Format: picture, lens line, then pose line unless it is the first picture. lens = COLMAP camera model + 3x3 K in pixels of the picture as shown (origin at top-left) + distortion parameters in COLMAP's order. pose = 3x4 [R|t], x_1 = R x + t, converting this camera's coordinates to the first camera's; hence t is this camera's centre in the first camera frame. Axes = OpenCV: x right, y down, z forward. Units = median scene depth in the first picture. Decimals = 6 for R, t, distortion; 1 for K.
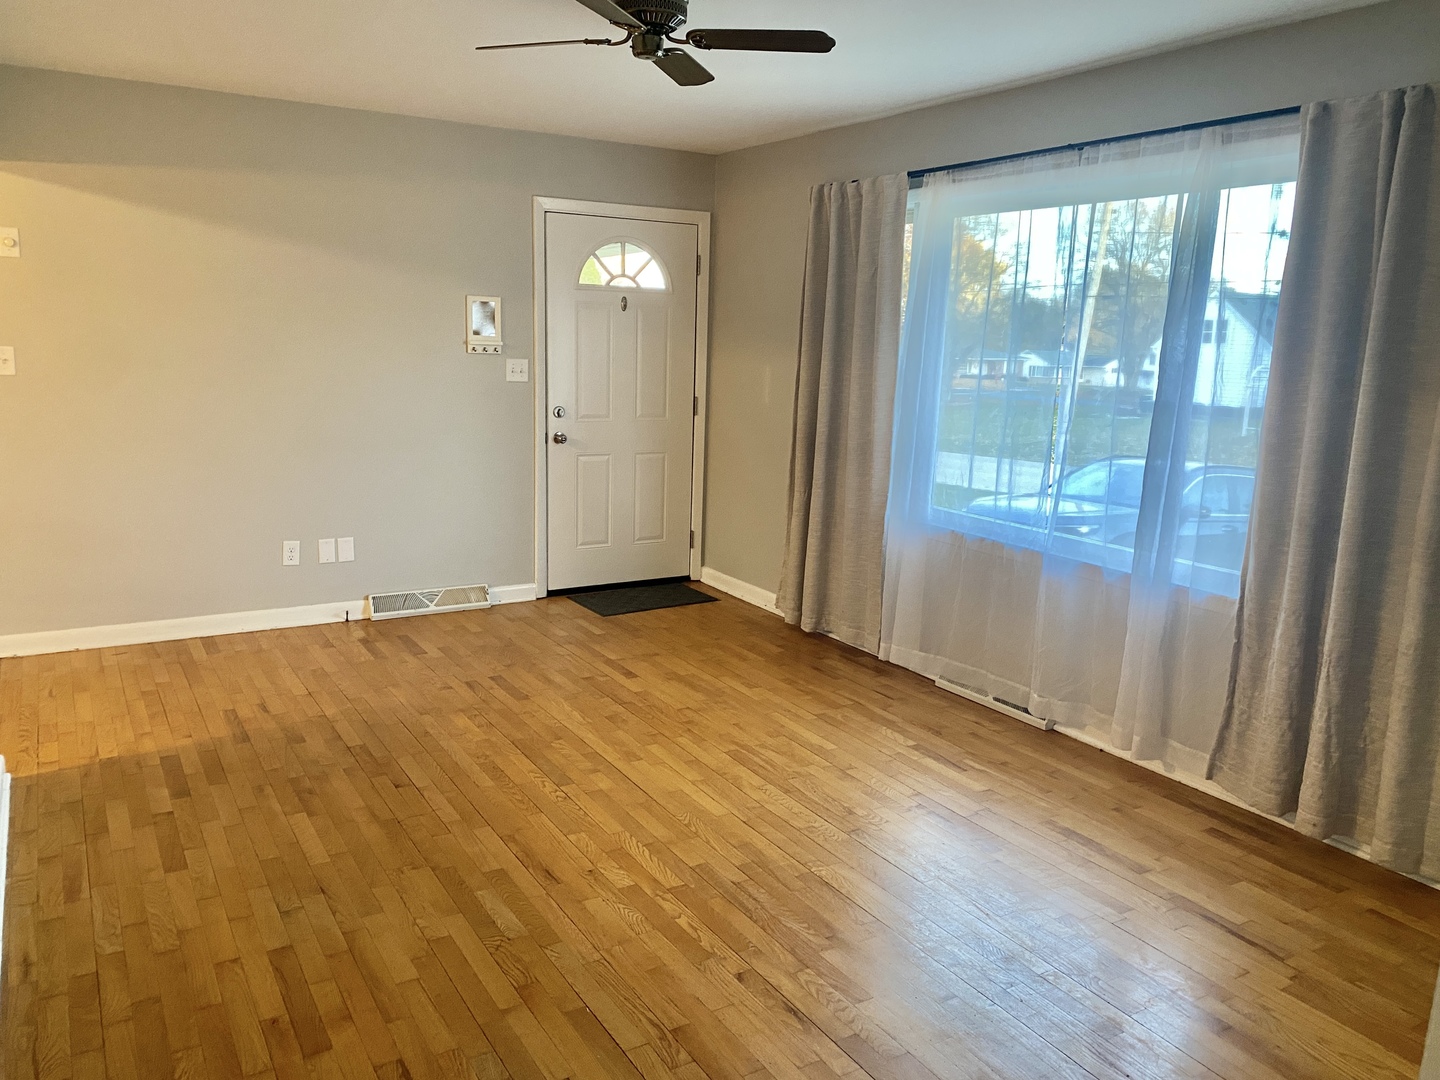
lens RADIAL K [[1090.4, 0, 719.4], [0, 1090.4, 520.2], [0, 0, 1]] dist [0.099738, -0.138567]
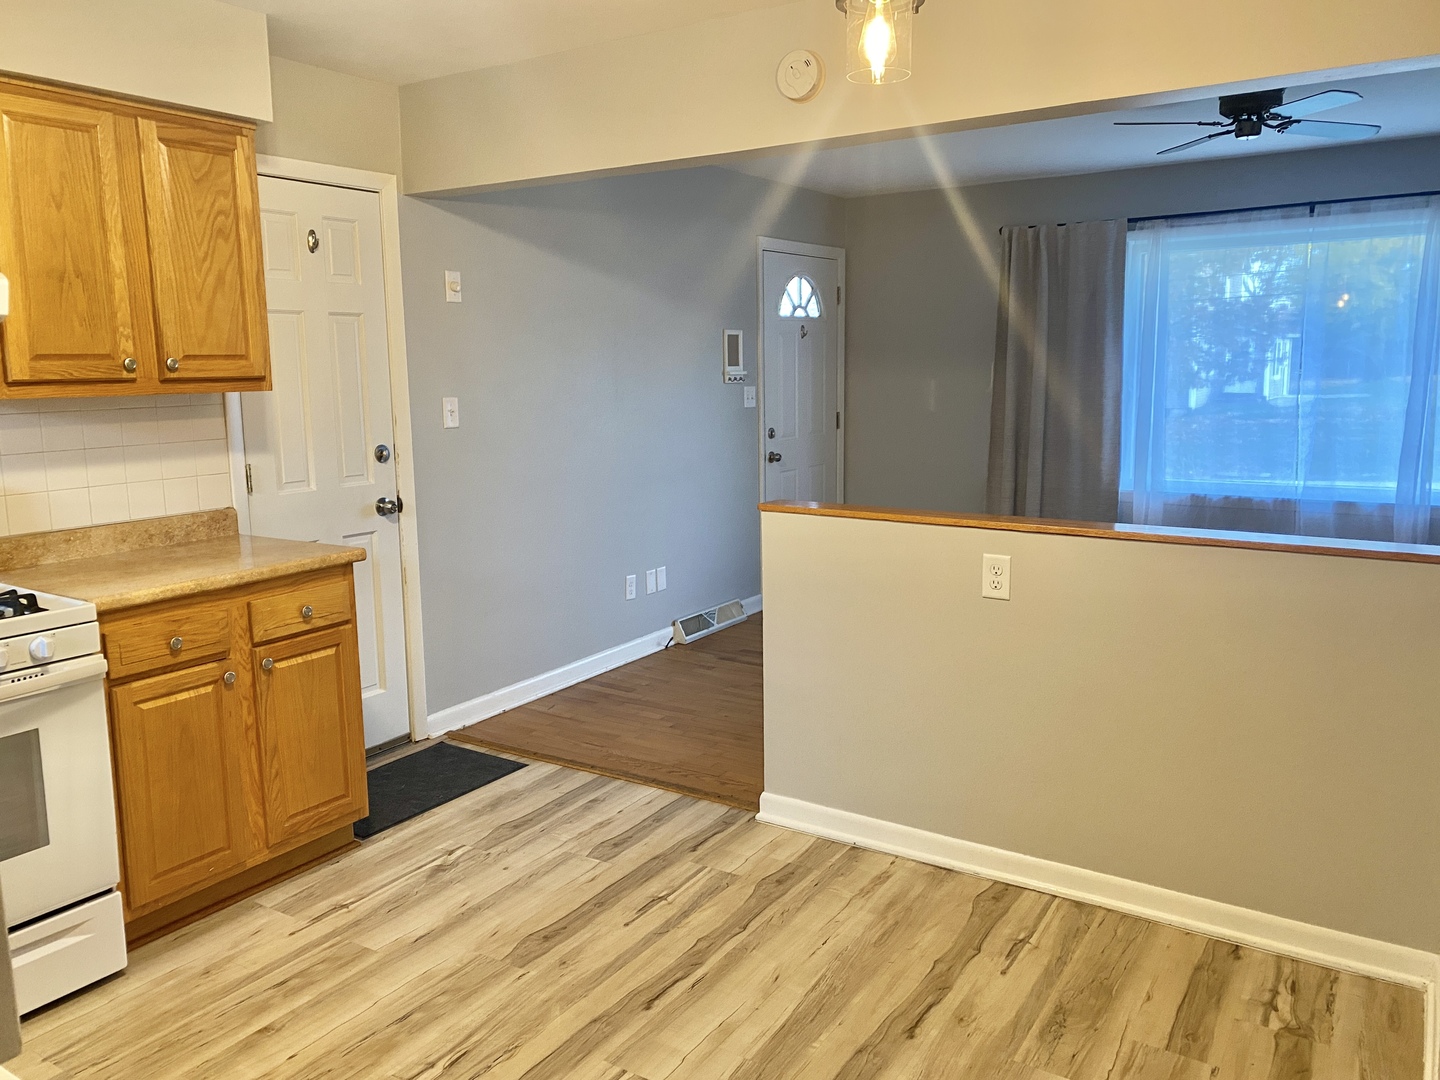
lens RADIAL K [[1090.4, 0, 719.4], [0, 1090.4, 520.2], [0, 0, 1]] dist [0.099738, -0.138567]
pose [[0.900293, -0.105384, 0.422335, -0.813011], [0.114481, 0.993418, 0.003845, -0.028763], [-0.419961, 0.044887, 0.906431, 0.056757]]
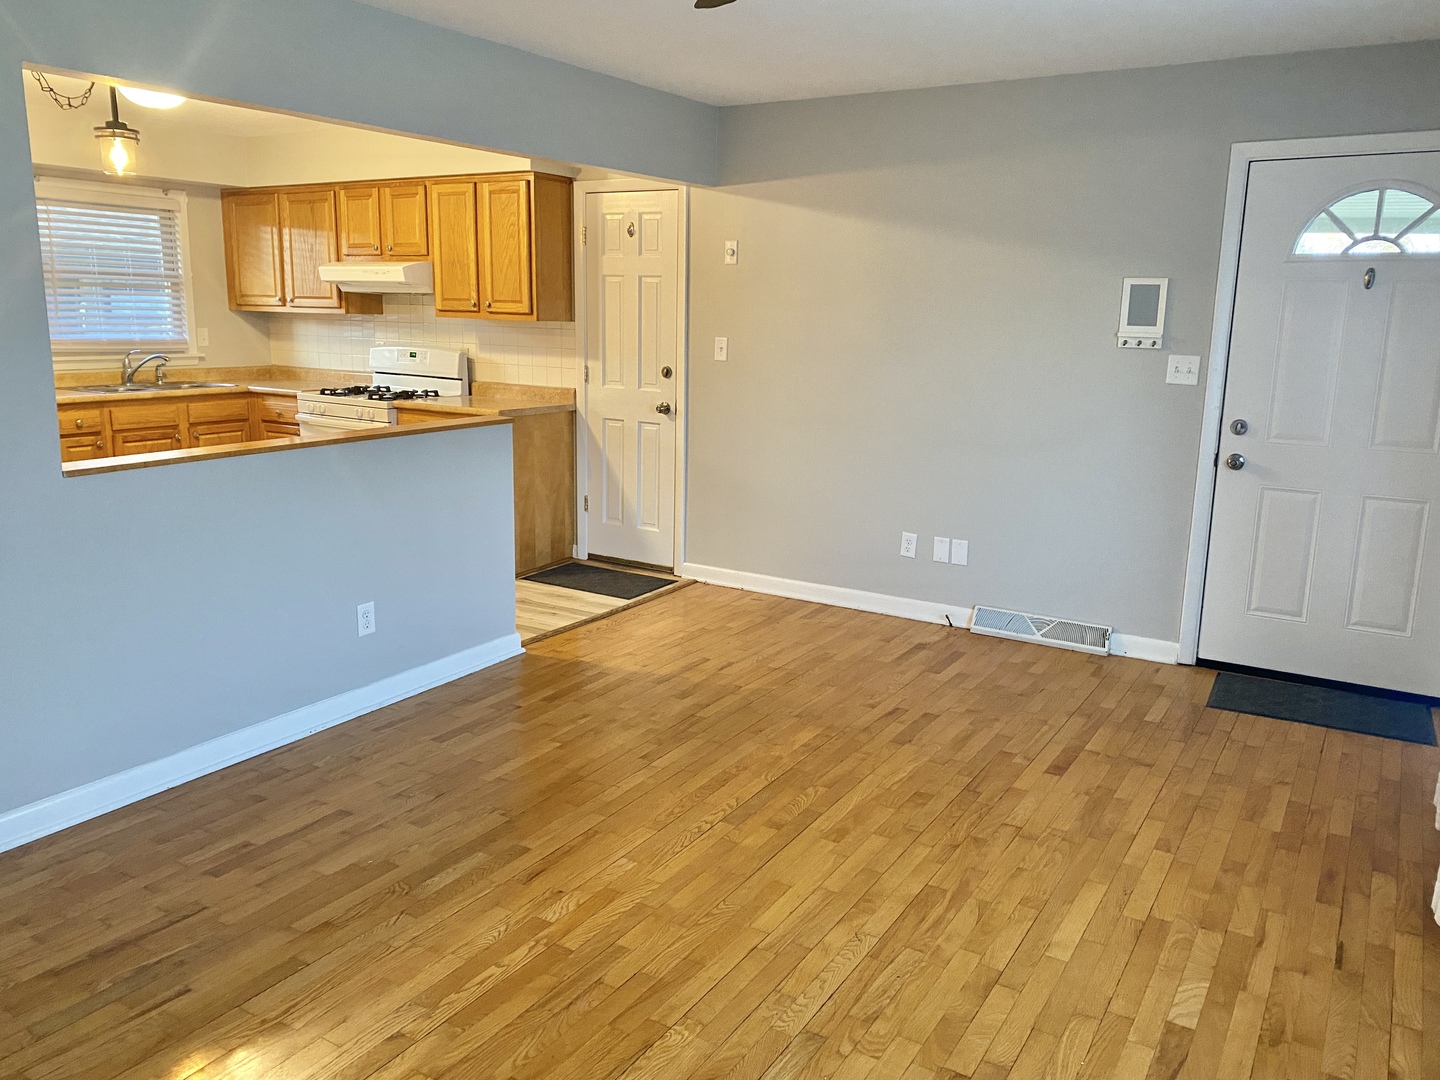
lens RADIAL K [[1098.4, 0, 715.4], [0, 1098.4, 525.2], [0, 0, 1]] dist [0.081098, -0.131363]
pose [[0.449727, 0.154473, -0.879707, 0.458002], [-0.156019, 0.983374, 0.092916, -0.059022], [0.879434, 0.095464, 0.466351, 0.415562]]
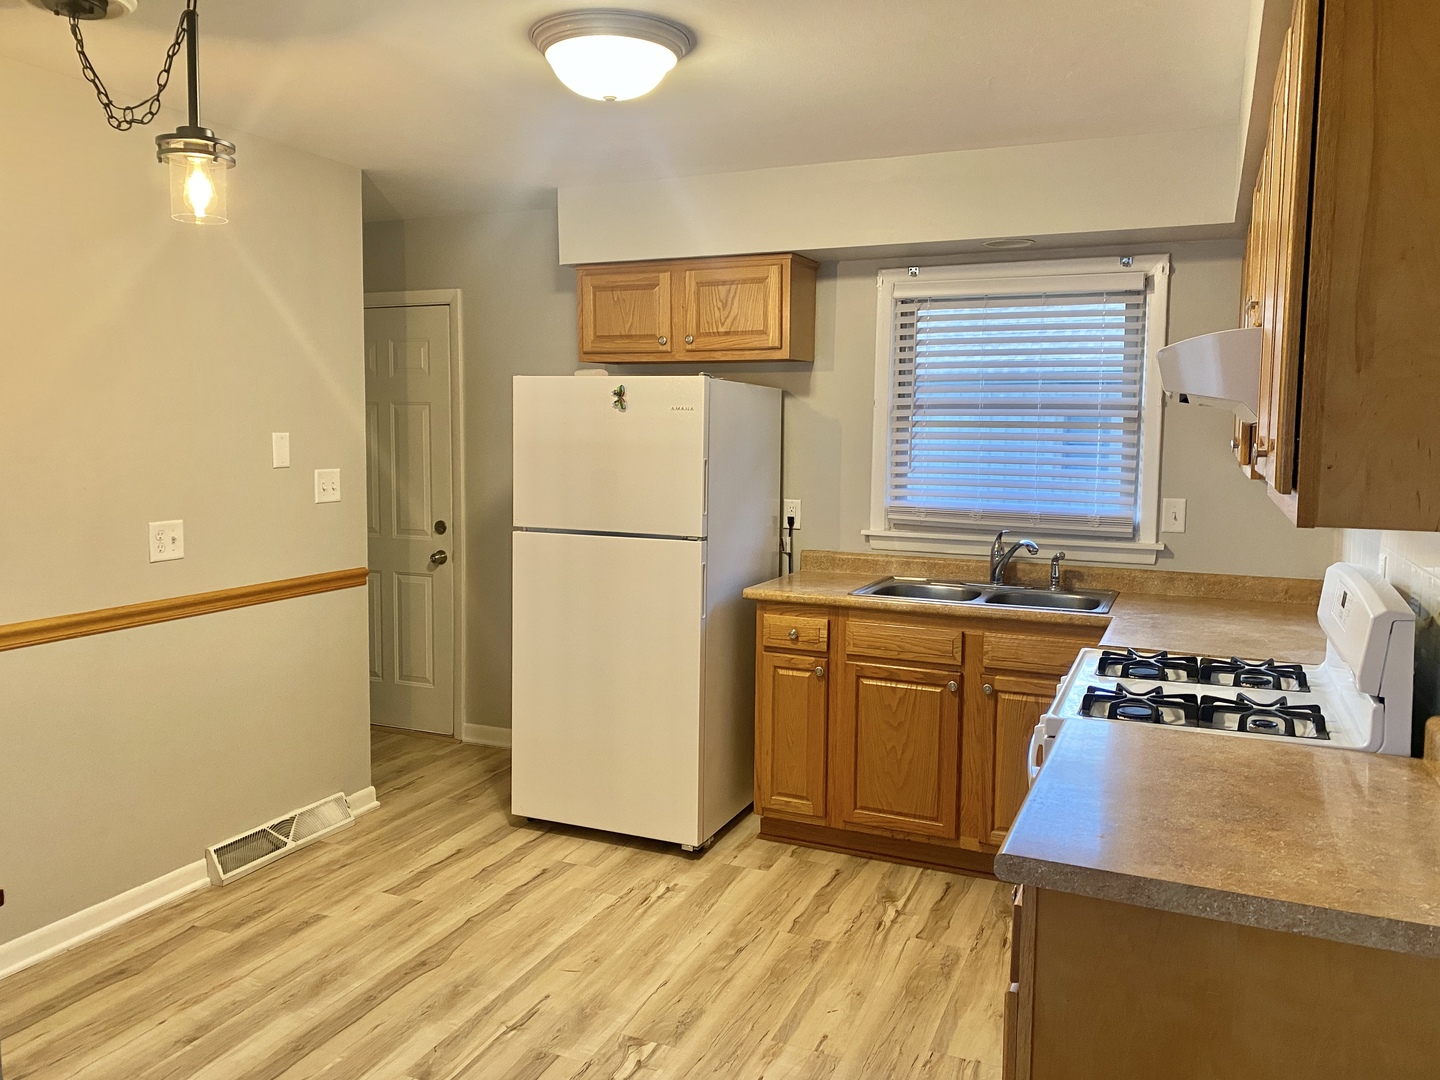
lens RADIAL K [[1090.4, 0, 719.4], [0, 1090.4, 520.2], [0, 0, 1]] dist [0.099738, -0.138567]
pose [[-0.813346, 0.008272, -0.581721, -0.476331], [-0.133212, 0.970686, 0.200057, -0.175626], [0.566323, 0.240208, -0.788402, 0.933980]]
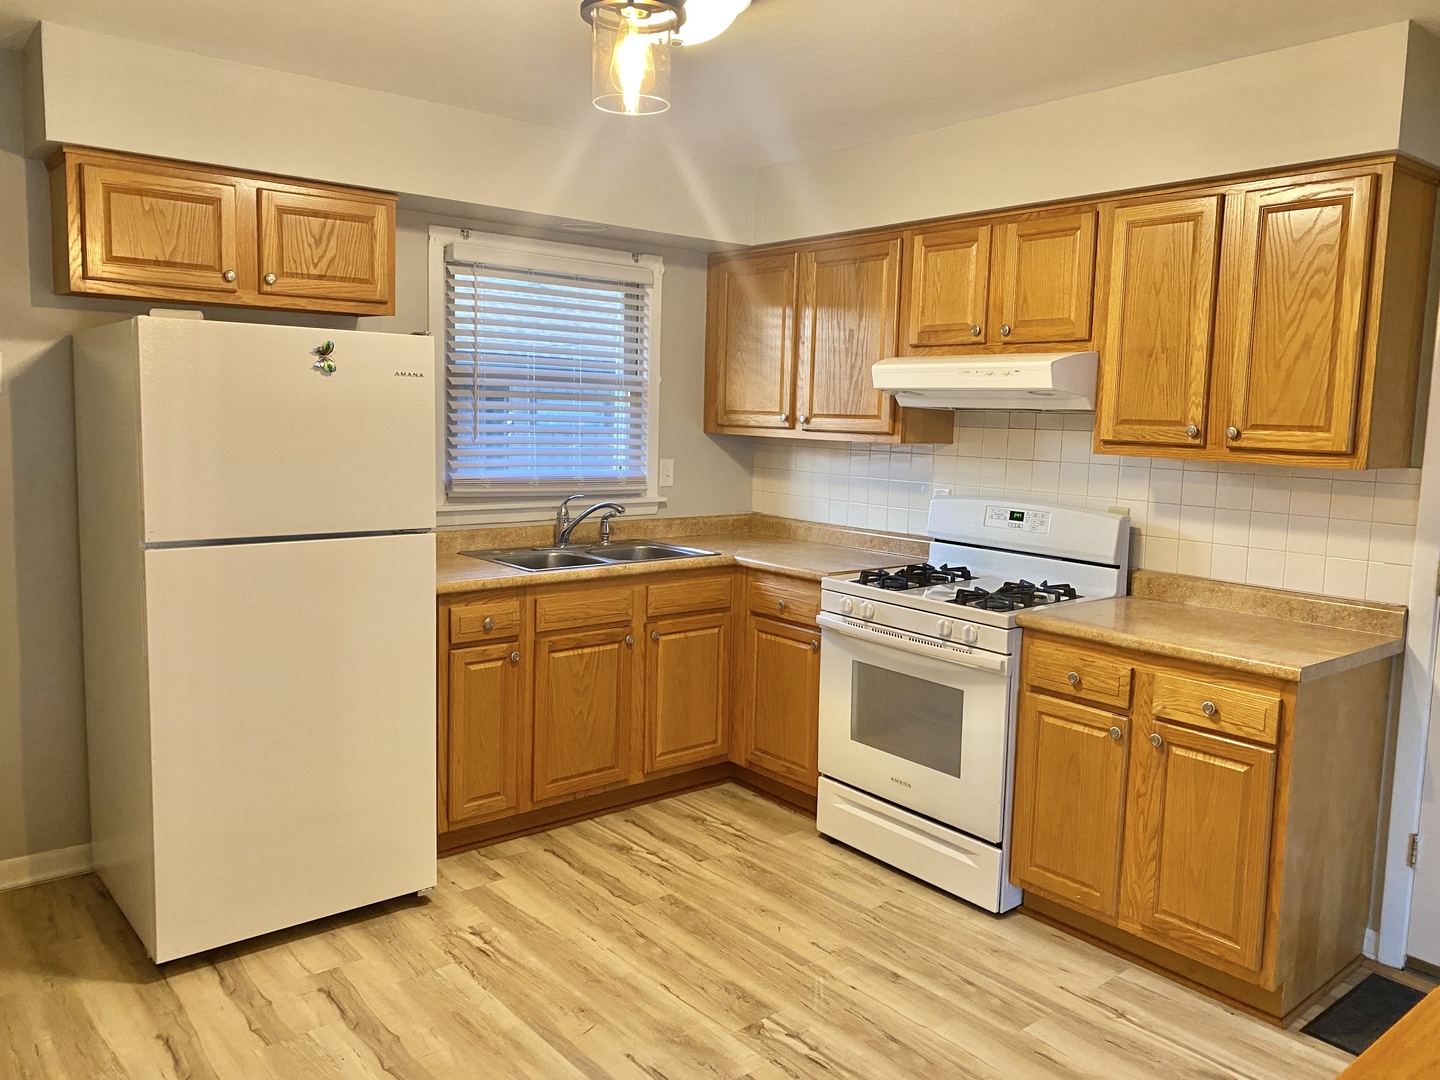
lens RADIAL K [[1090.4, 0, 719.4], [0, 1090.4, 520.2], [0, 0, 1]] dist [0.099738, -0.138567]
pose [[0.145591, 0.079267, -0.986164, -0.238051], [-0.188897, 0.980675, 0.050938, -0.078512], [0.971144, 0.178868, 0.157751, 0.381567]]
